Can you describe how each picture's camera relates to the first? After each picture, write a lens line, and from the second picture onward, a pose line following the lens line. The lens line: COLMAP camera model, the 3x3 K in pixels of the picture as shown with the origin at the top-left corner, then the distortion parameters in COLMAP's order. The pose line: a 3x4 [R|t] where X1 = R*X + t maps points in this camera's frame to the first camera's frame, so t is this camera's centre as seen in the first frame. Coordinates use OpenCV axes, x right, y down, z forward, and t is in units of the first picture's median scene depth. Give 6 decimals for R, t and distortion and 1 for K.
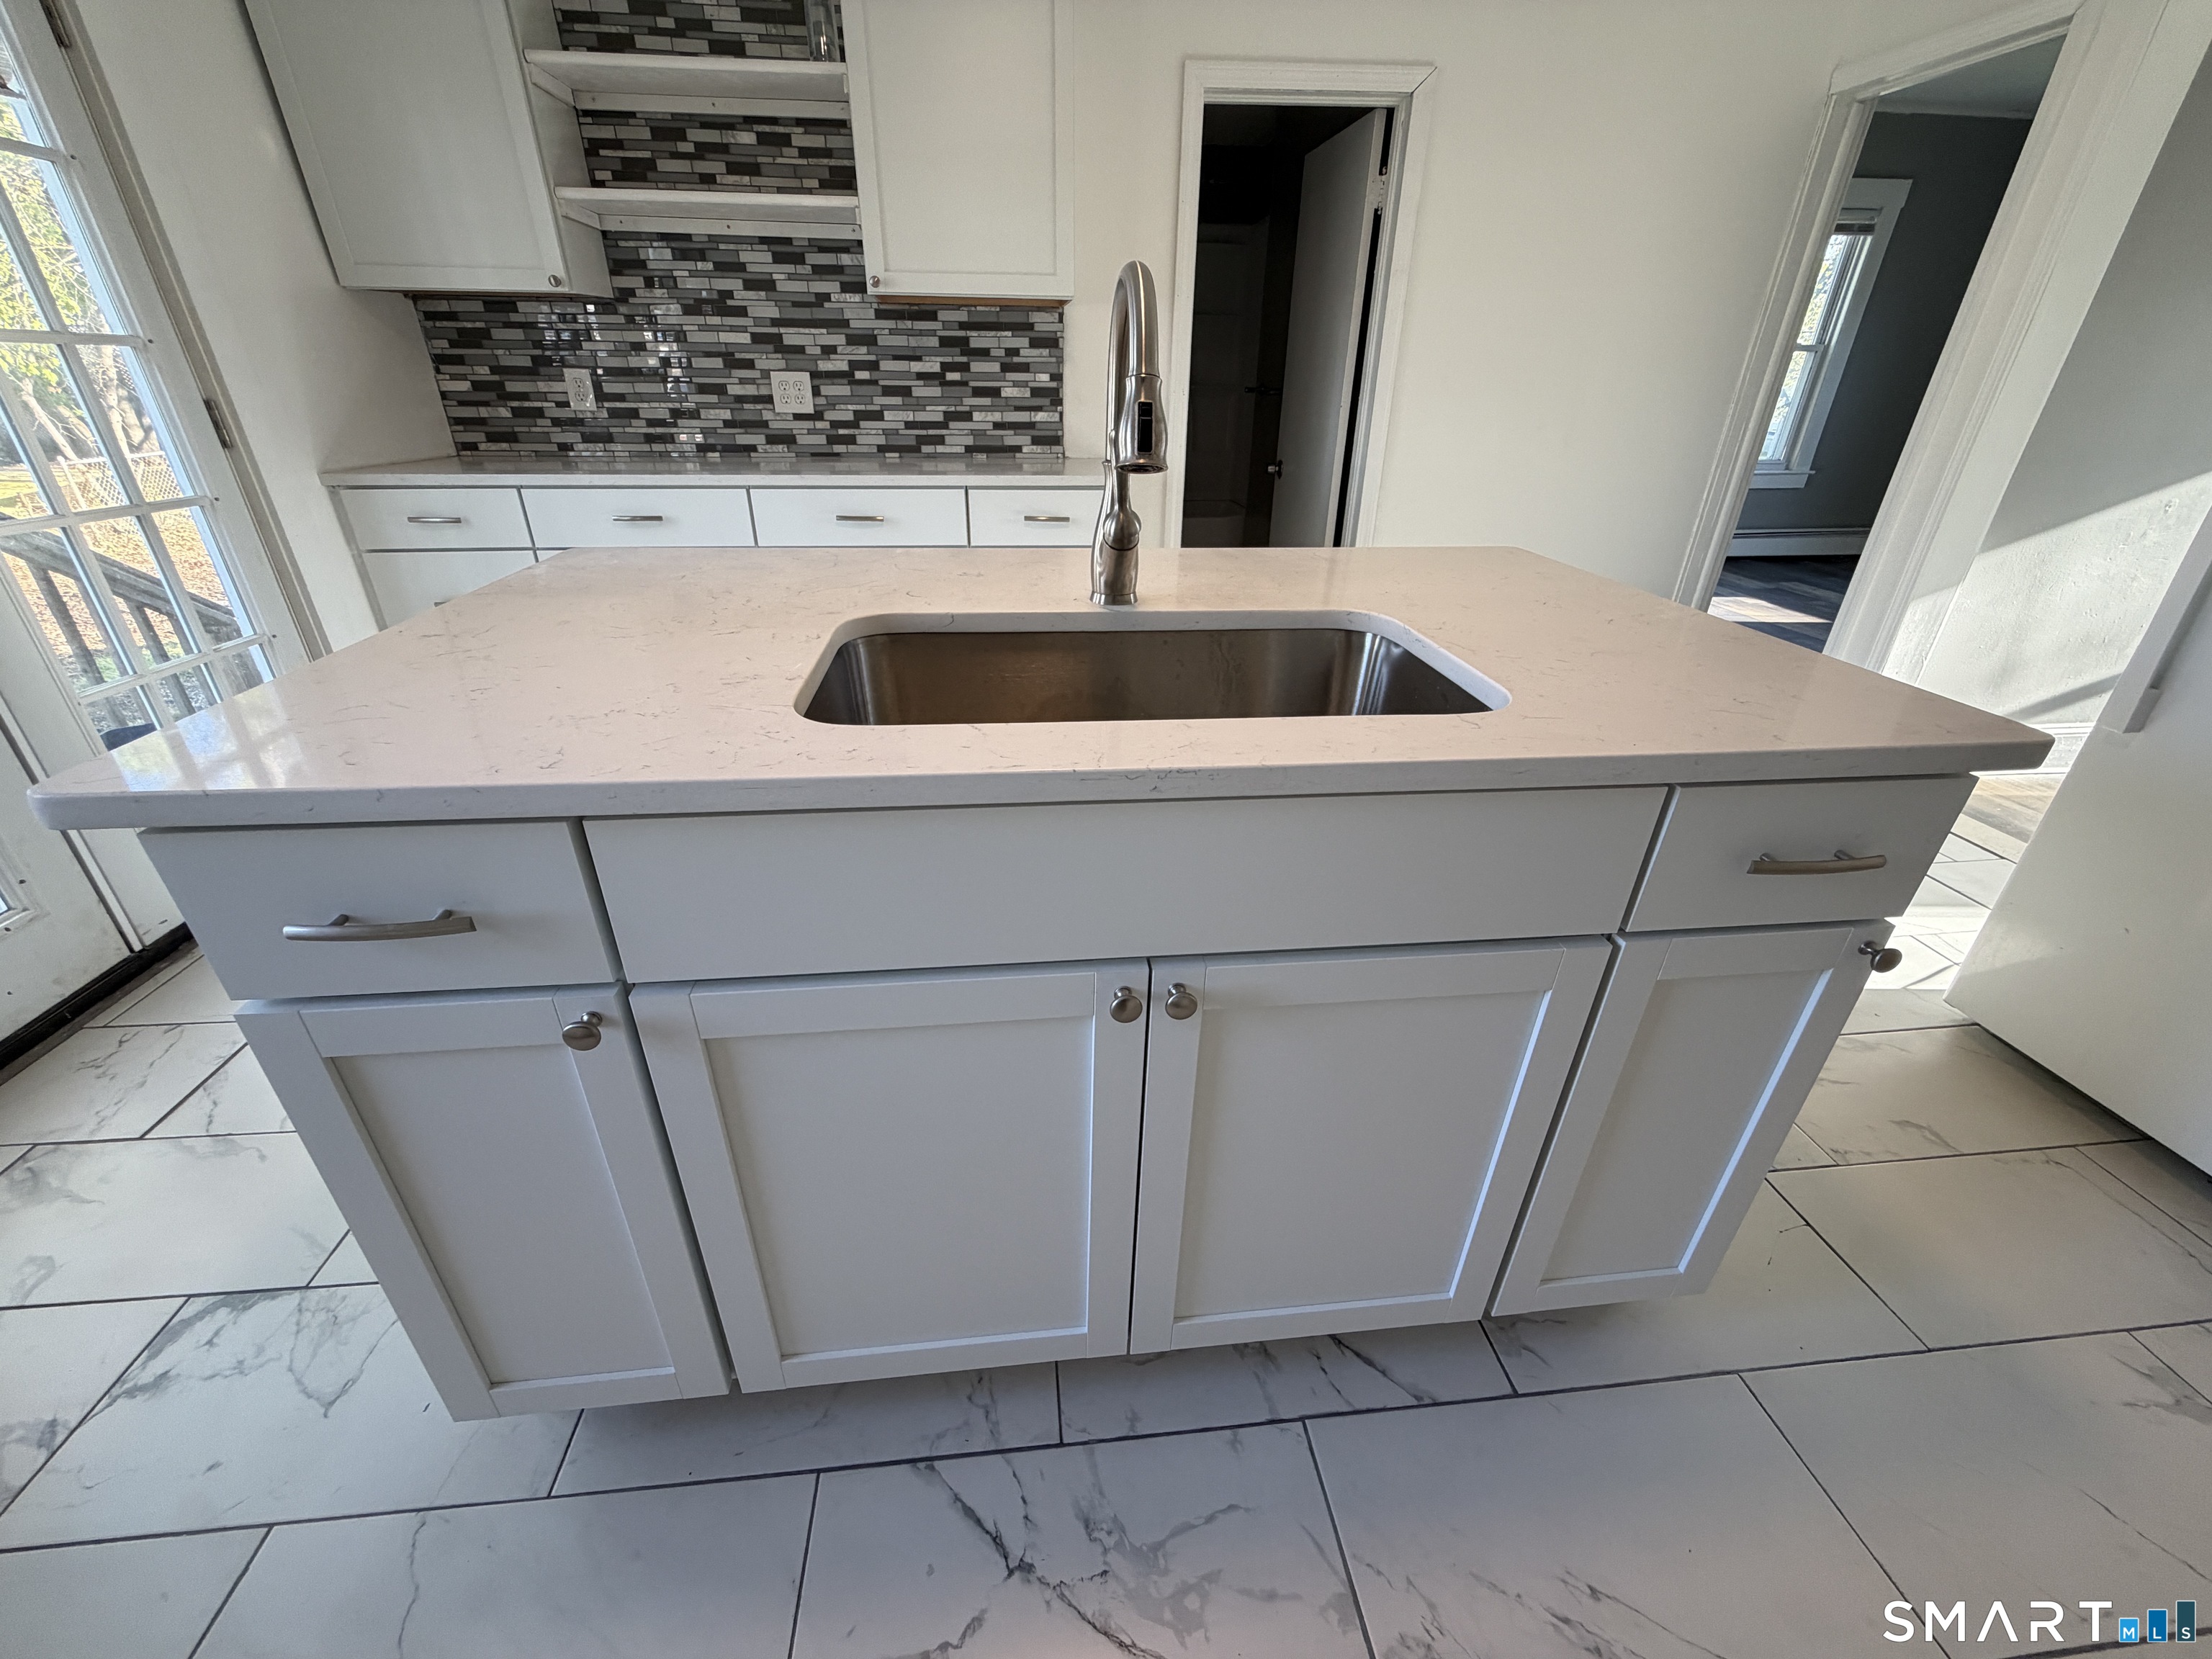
lens RADIAL K [[879.8, 0, 1100.2], [0, 879.8, 828.6], [0, 0, 1]] dist [-0.000401, 0.000653]
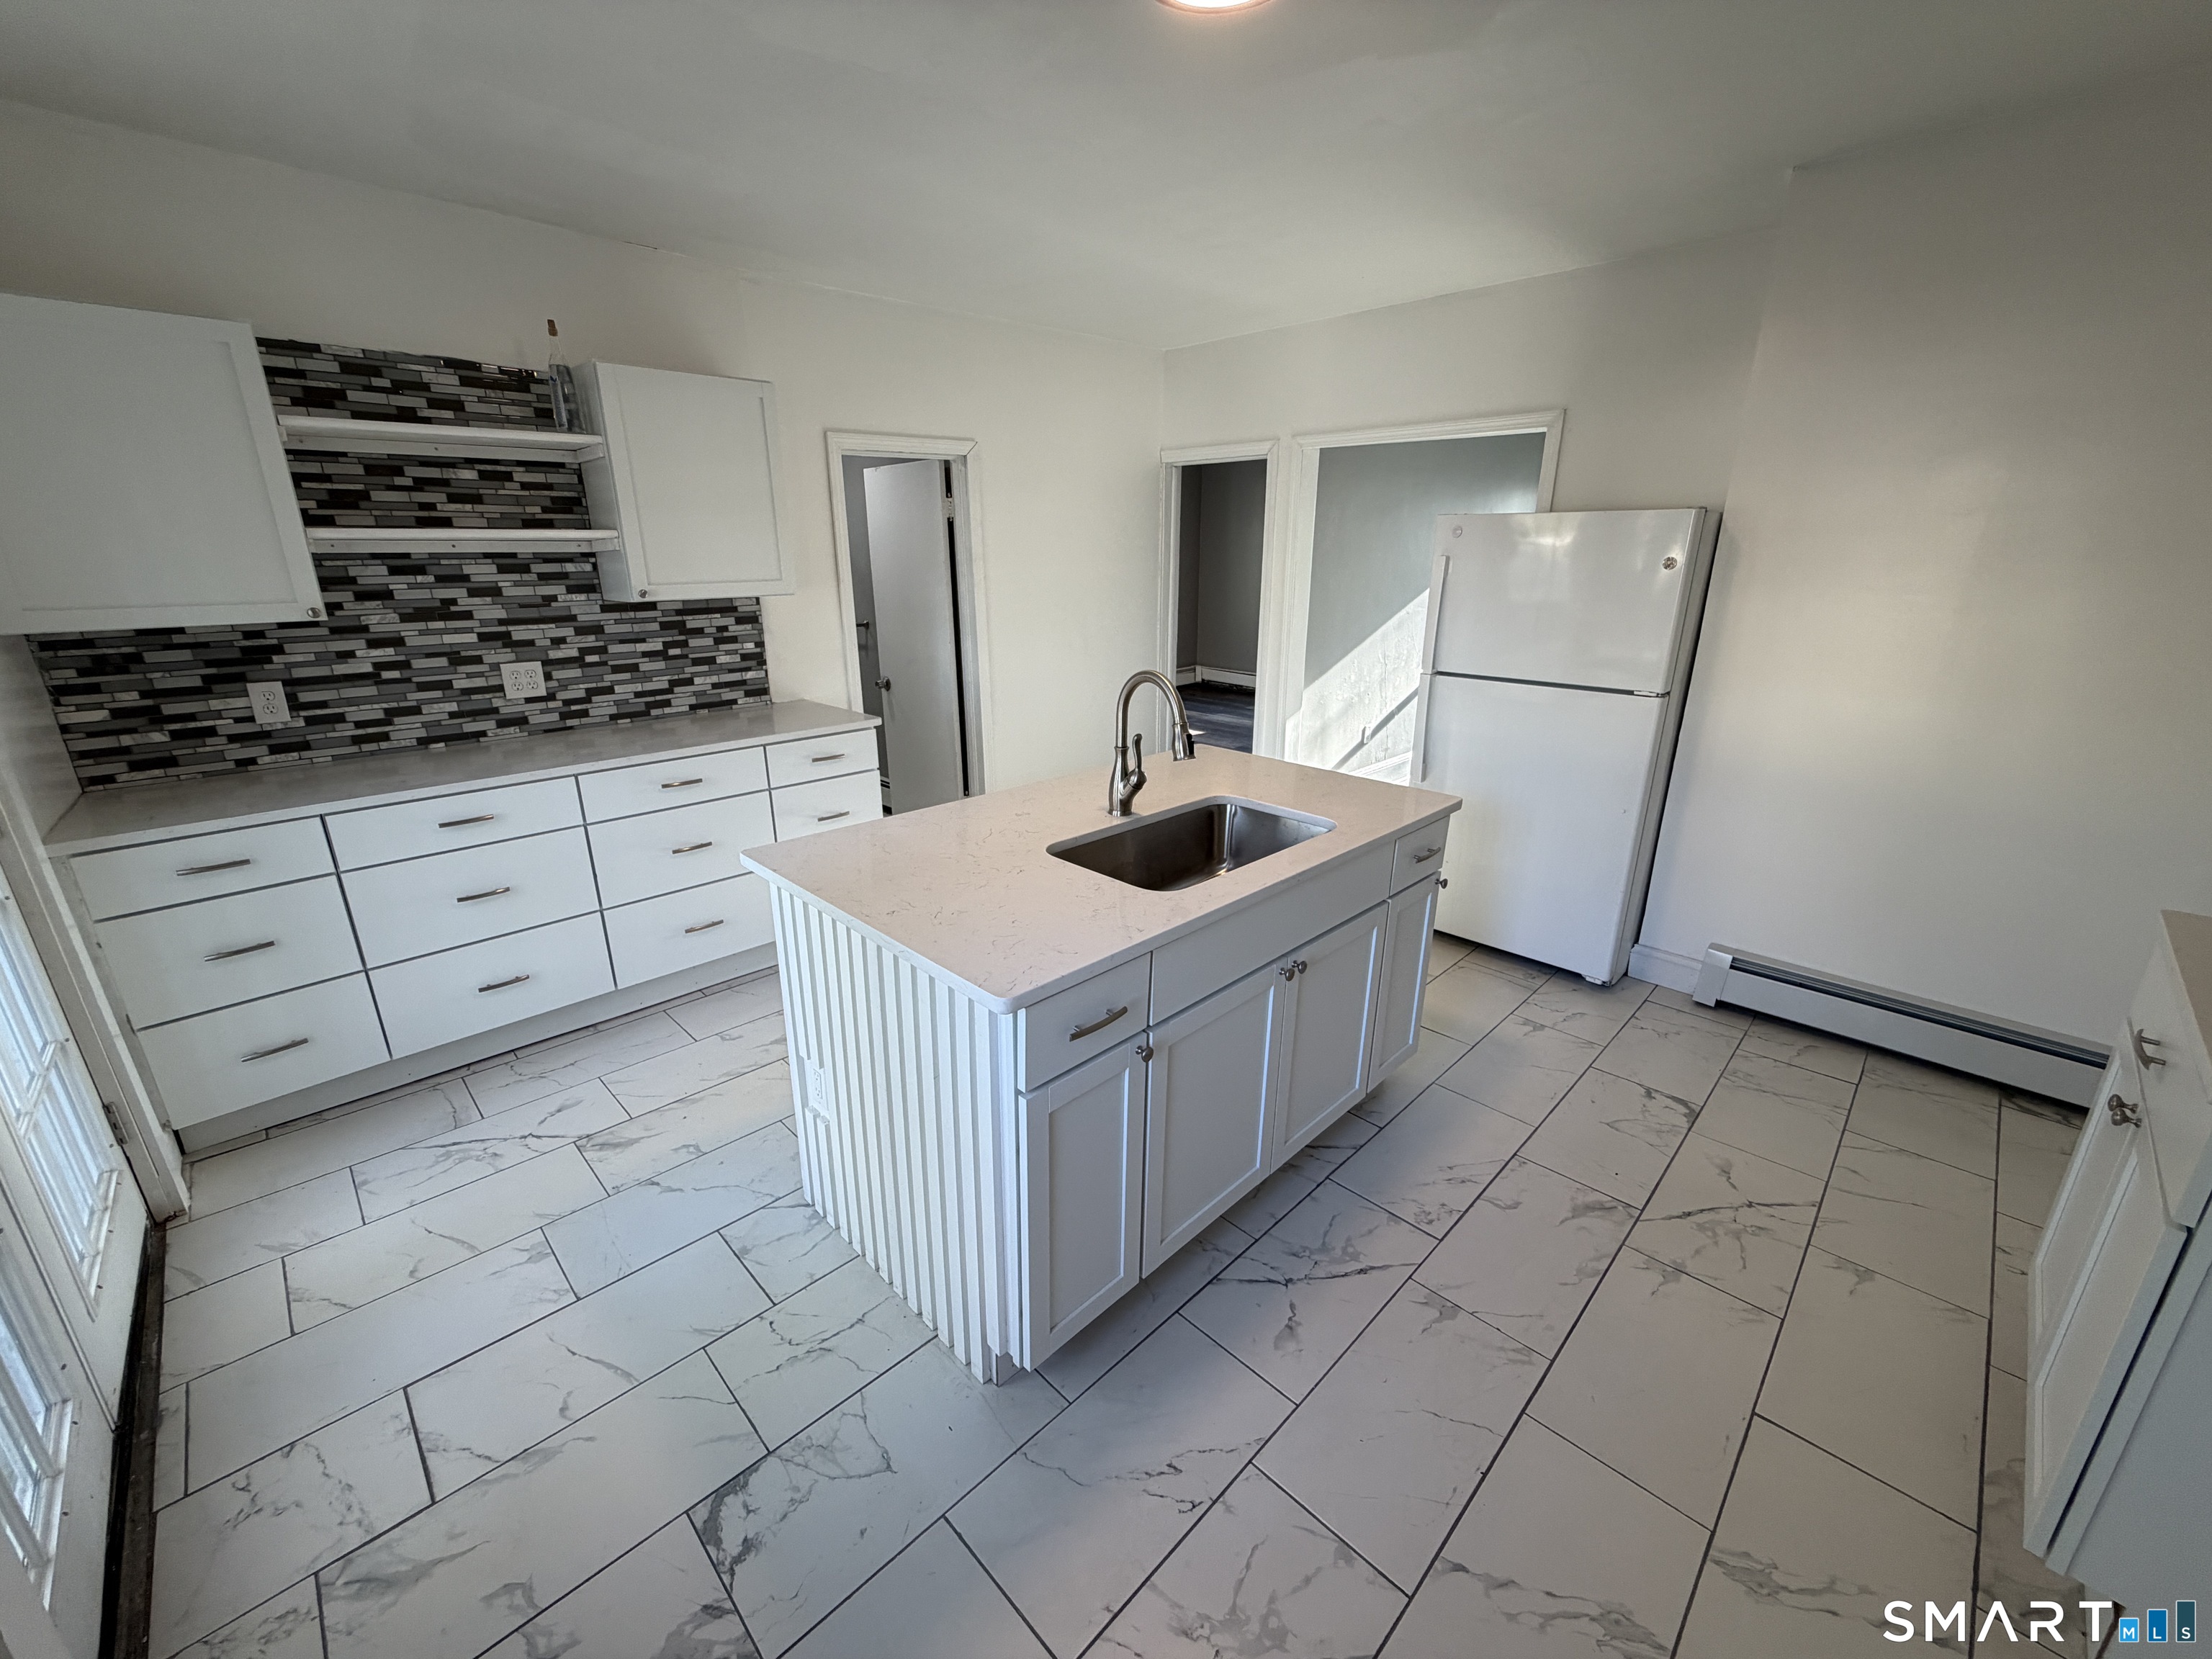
lens RADIAL K [[879.8, 0, 1096.5], [0, 879.8, 830.8], [0, 0, 1]] dist [-0.000401, 0.000653]
pose [[0.784458, -0.206418, 0.584823, -0.480721], [0.295503, 0.953466, -0.059842, -0.052289], [-0.545256, 0.219760, 0.808951, -0.211622]]
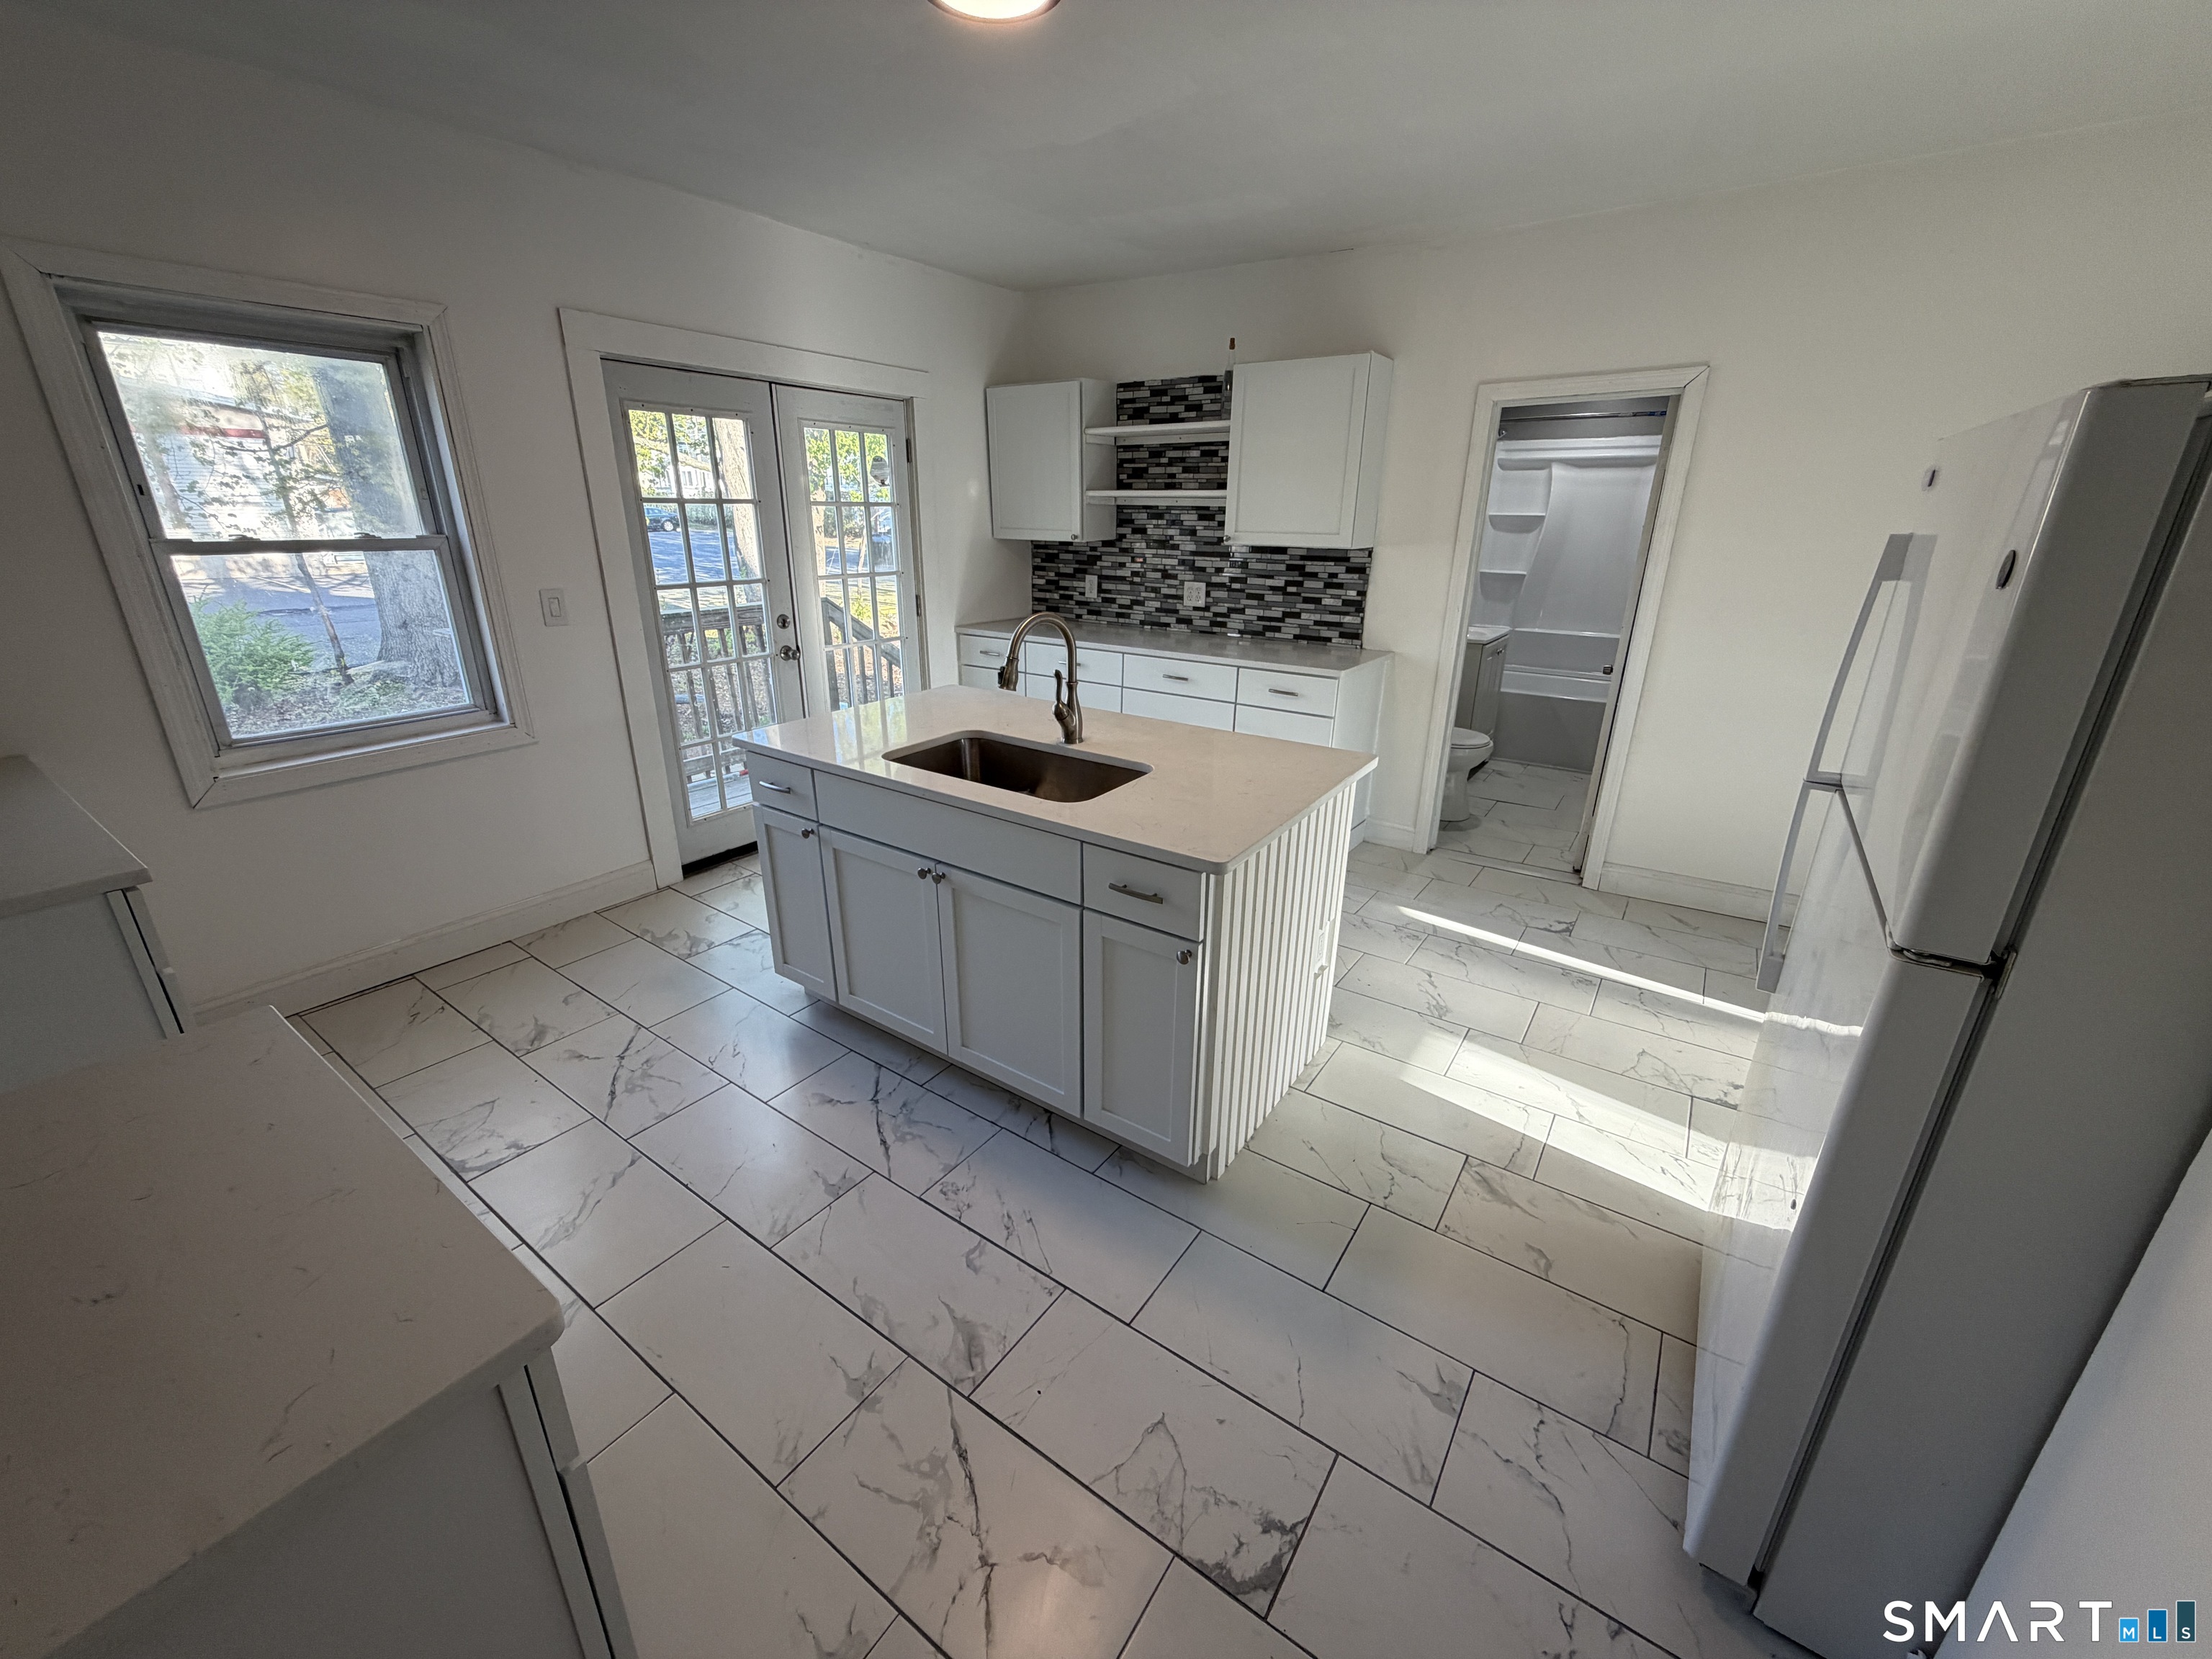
lens RADIAL K [[879.8, 0, 1099.3], [0, 879.8, 828.0], [0, 0, 1]] dist [-0.000401, 0.000653]
pose [[0.752069, 0.222366, -0.620439, 0.607509], [-0.299825, 0.953749, -0.021610, -0.012315], [0.586938, 0.202276, 0.783957, -0.255444]]
